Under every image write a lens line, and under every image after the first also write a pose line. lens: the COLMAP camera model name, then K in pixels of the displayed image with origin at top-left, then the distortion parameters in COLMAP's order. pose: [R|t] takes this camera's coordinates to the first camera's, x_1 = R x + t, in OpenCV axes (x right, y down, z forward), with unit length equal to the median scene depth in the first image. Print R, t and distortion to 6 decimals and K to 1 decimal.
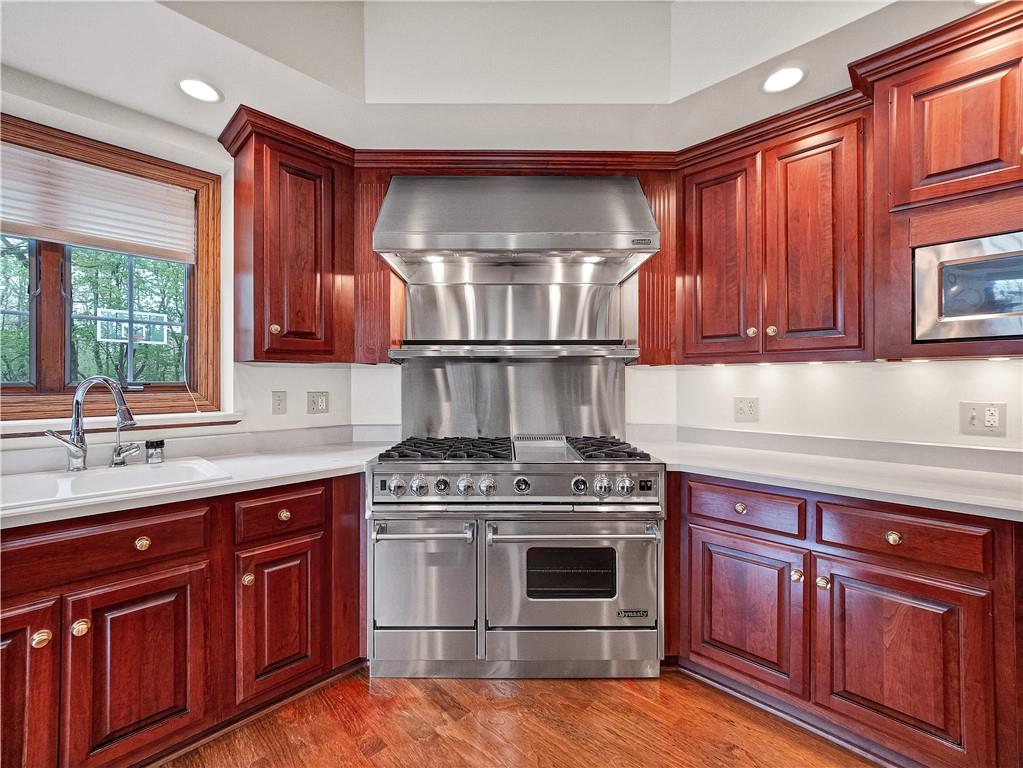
lens RADIAL K [[434.4, 0, 511.5], [0, 434.4, 384.0], [0, 0, 1]] dist [-0.000005, -0.000079]
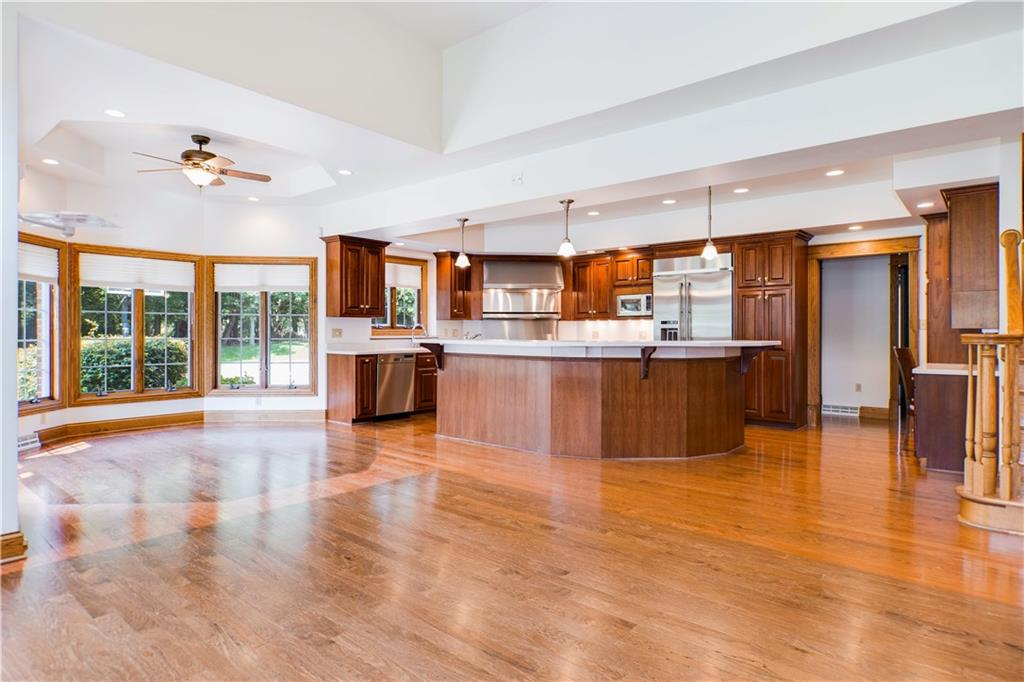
lens RADIAL K [[568.2, 0, 512.0], [0, 568.2, 341.0], [0, 0, 1]] dist [-0.000671, -0.000107]
pose [[0.997936, -0.003129, 0.064137, -0.368338], [0.002750, 0.999978, 0.006002, 0.084700], [-0.064154, -0.005813, 0.997923, -3.483332]]
